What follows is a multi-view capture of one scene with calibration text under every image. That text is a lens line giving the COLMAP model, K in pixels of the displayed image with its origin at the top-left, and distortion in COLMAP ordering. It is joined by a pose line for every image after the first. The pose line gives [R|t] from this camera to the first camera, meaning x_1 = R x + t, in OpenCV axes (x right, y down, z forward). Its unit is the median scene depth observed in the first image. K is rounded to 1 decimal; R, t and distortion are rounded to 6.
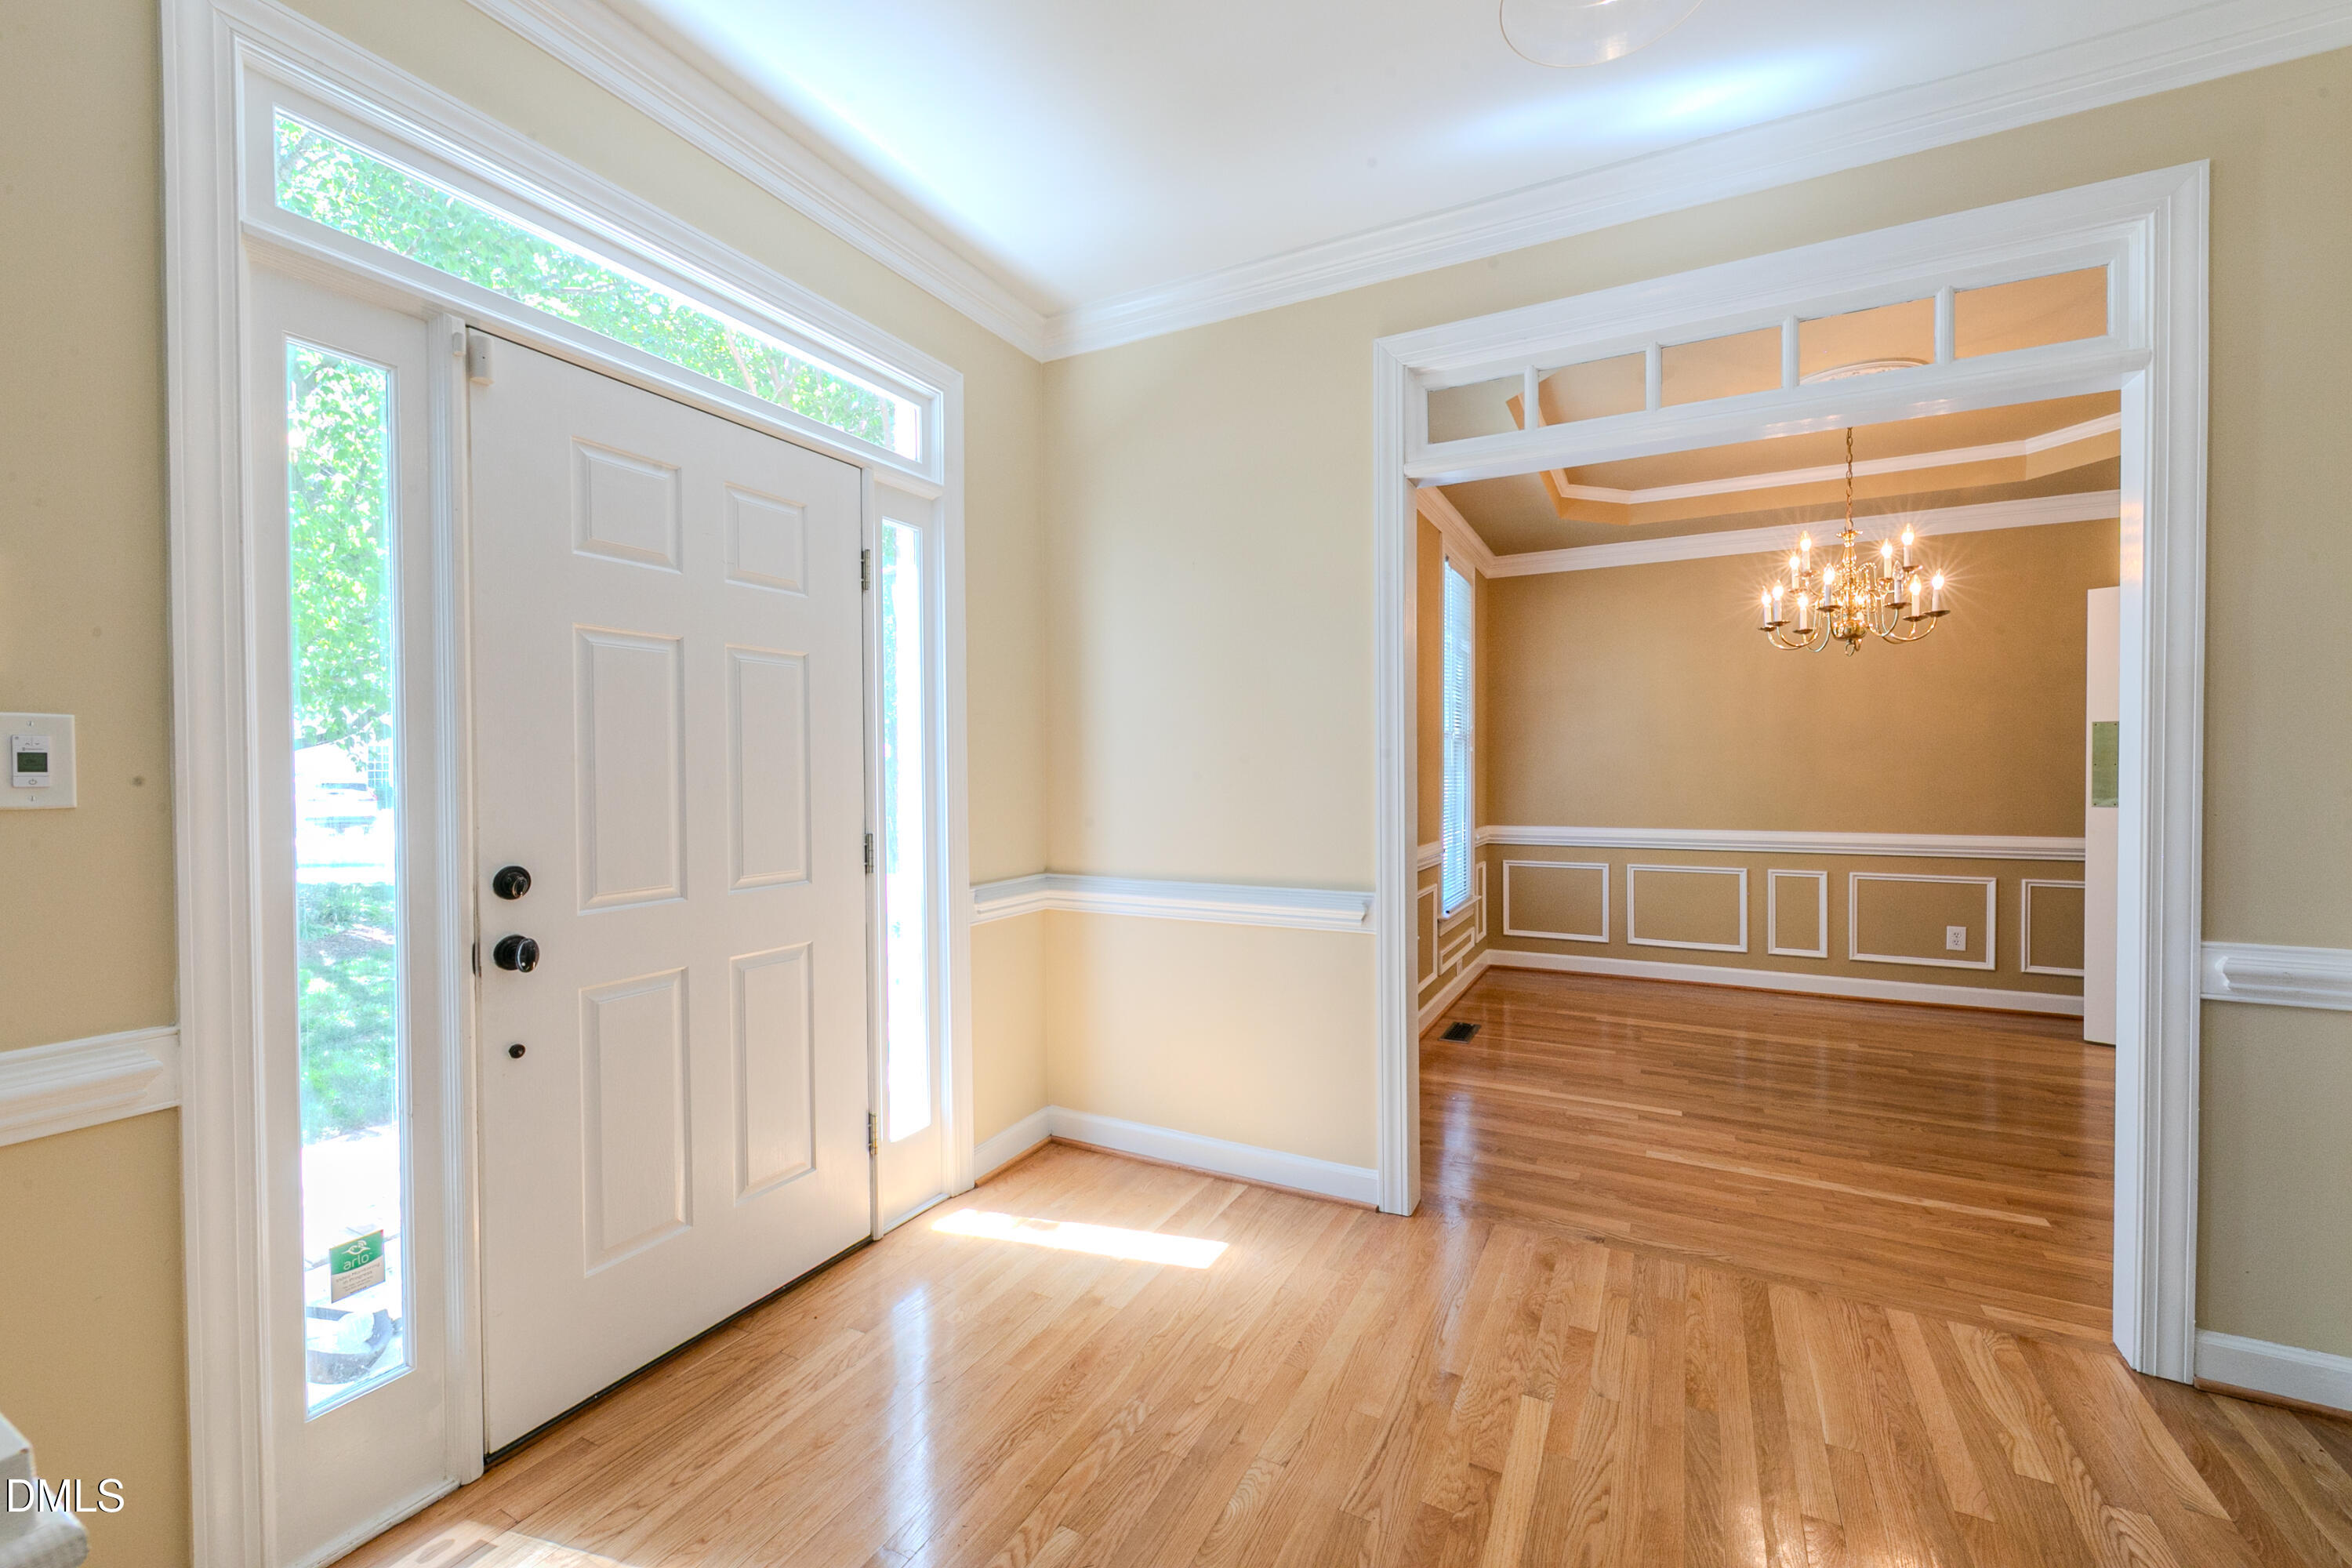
lens RADIAL K [[948.0, 0, 1178.3], [0, 948.0, 783.4], [0, 0, 1]] dist [0.009354, -0.004595]
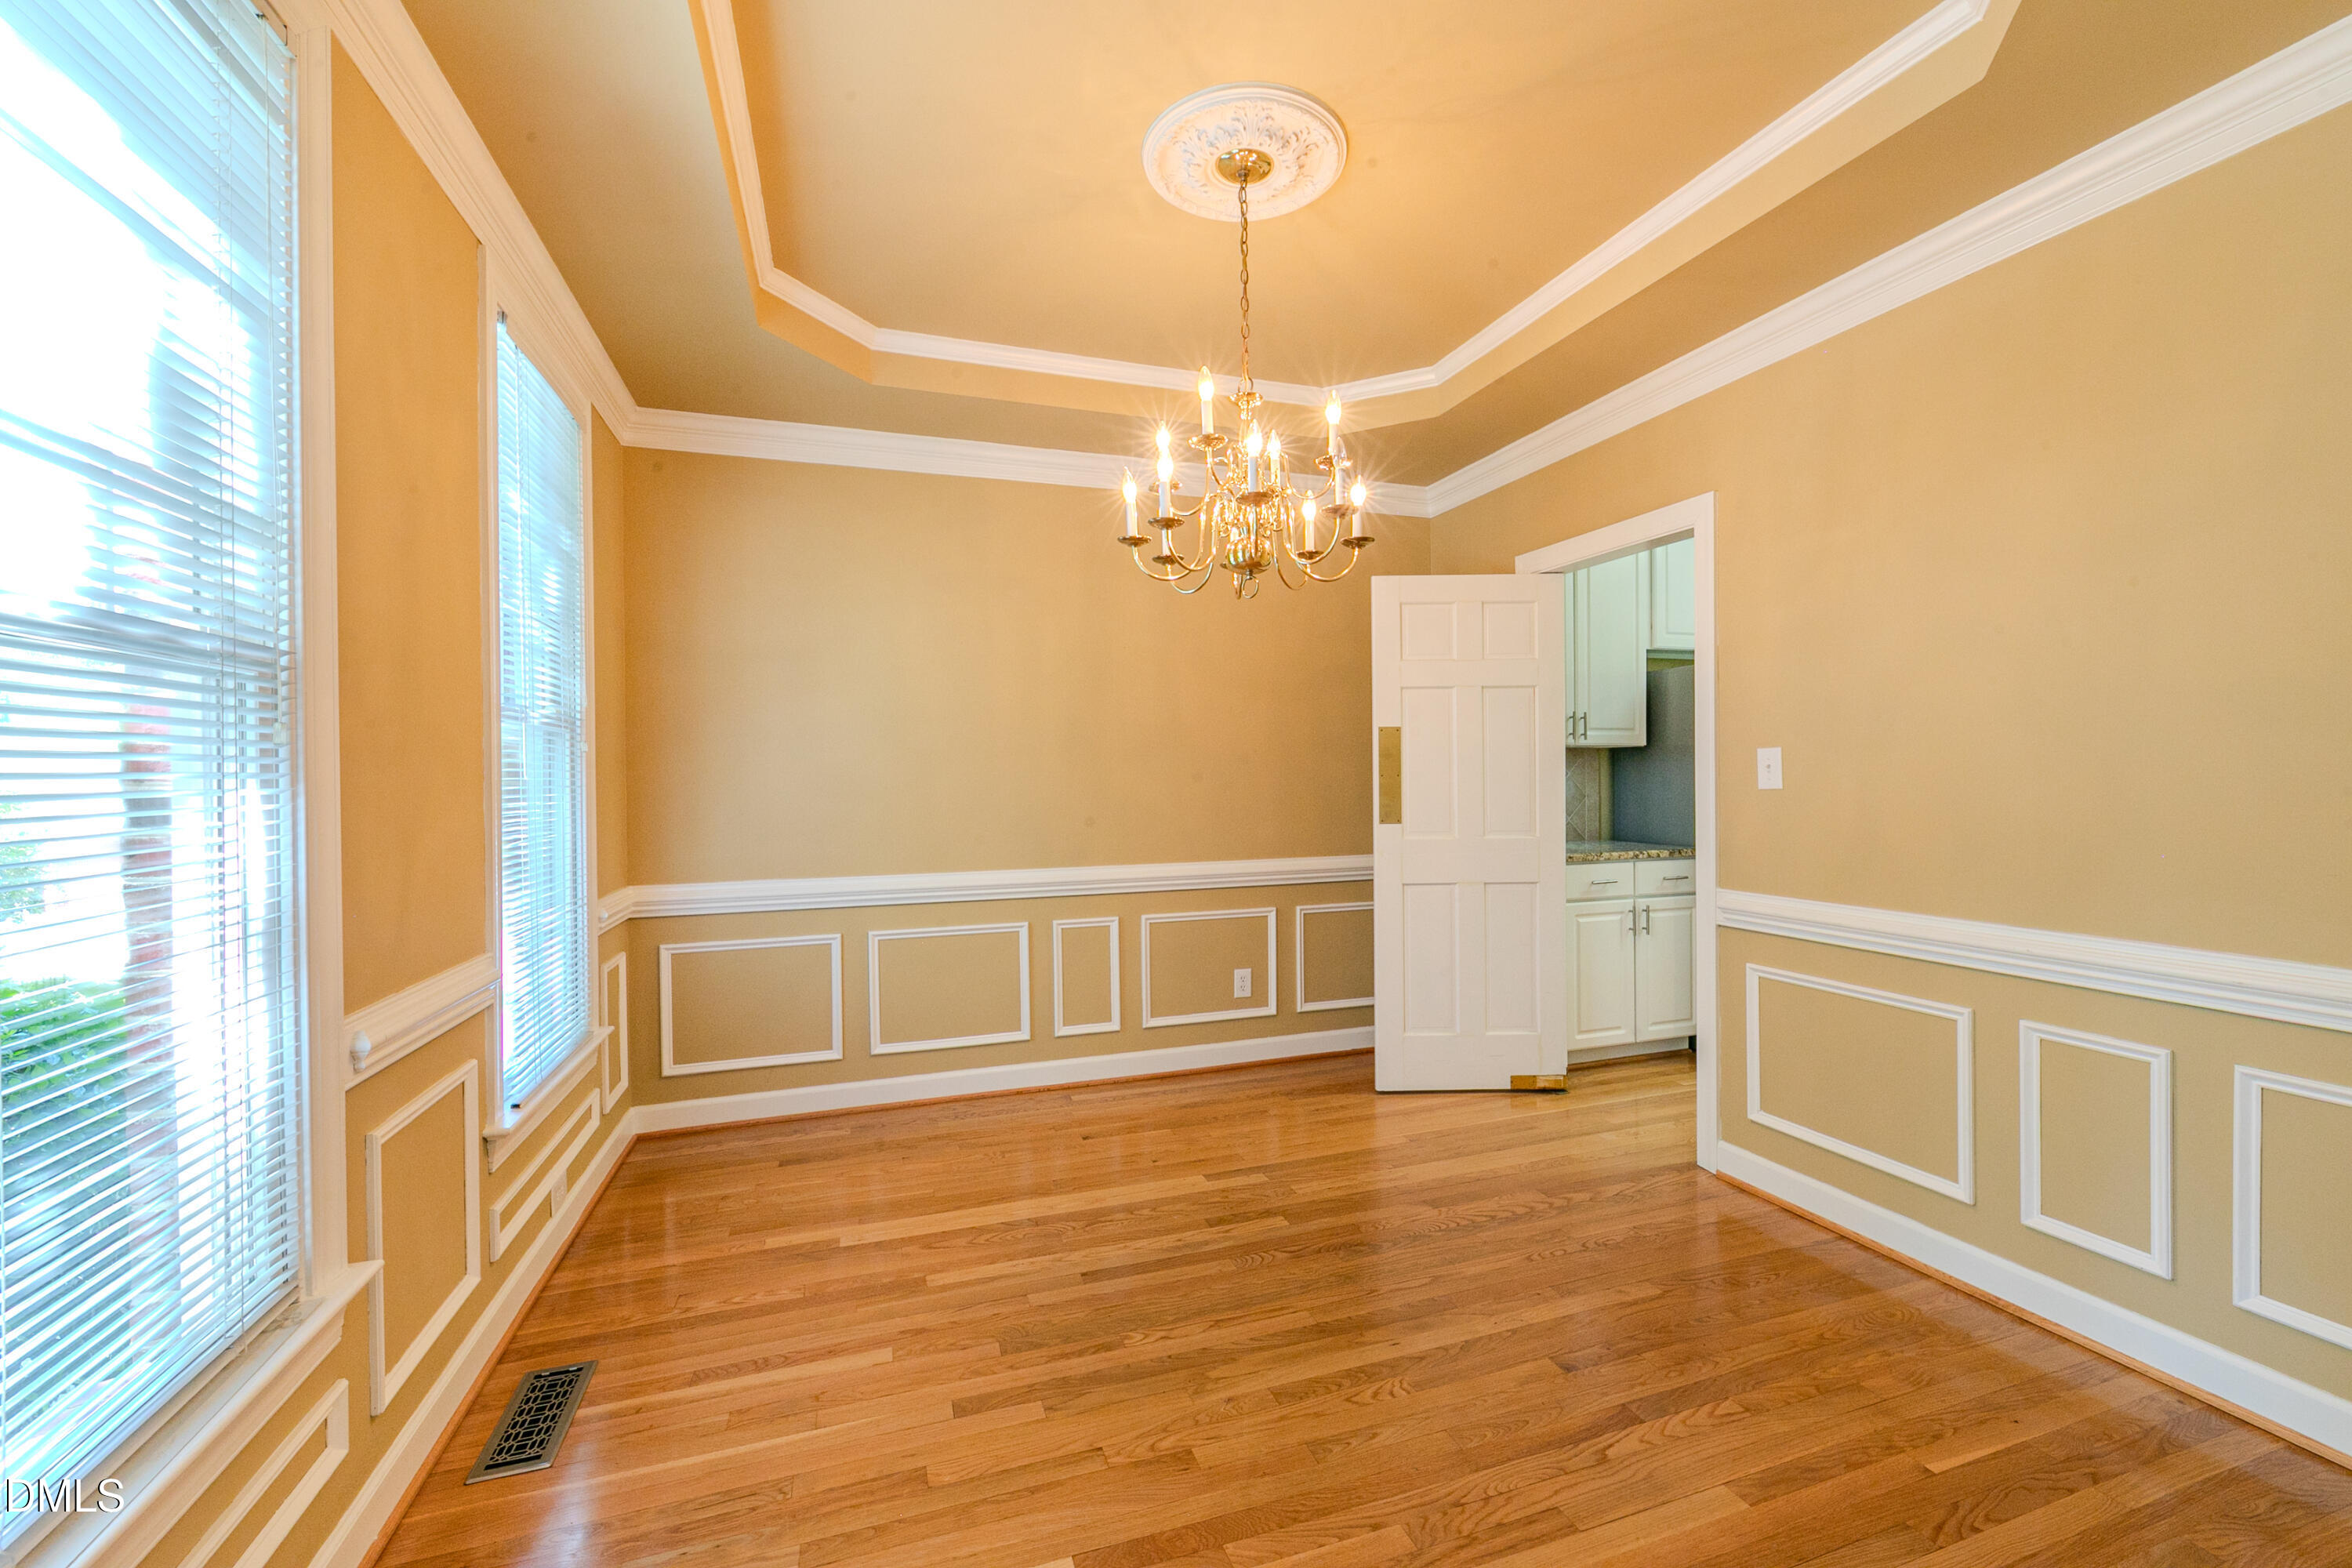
lens RADIAL K [[937.5, 0, 1181.5], [0, 937.5, 785.6], [0, 0, 1]] dist [0.014381, 0.000227]
pose [[0.683390, -0.007321, 0.730017, 0.176648], [0.017681, 0.999822, -0.006524, -0.007112], [-0.729839, 0.017366, 0.683398, 0.470113]]
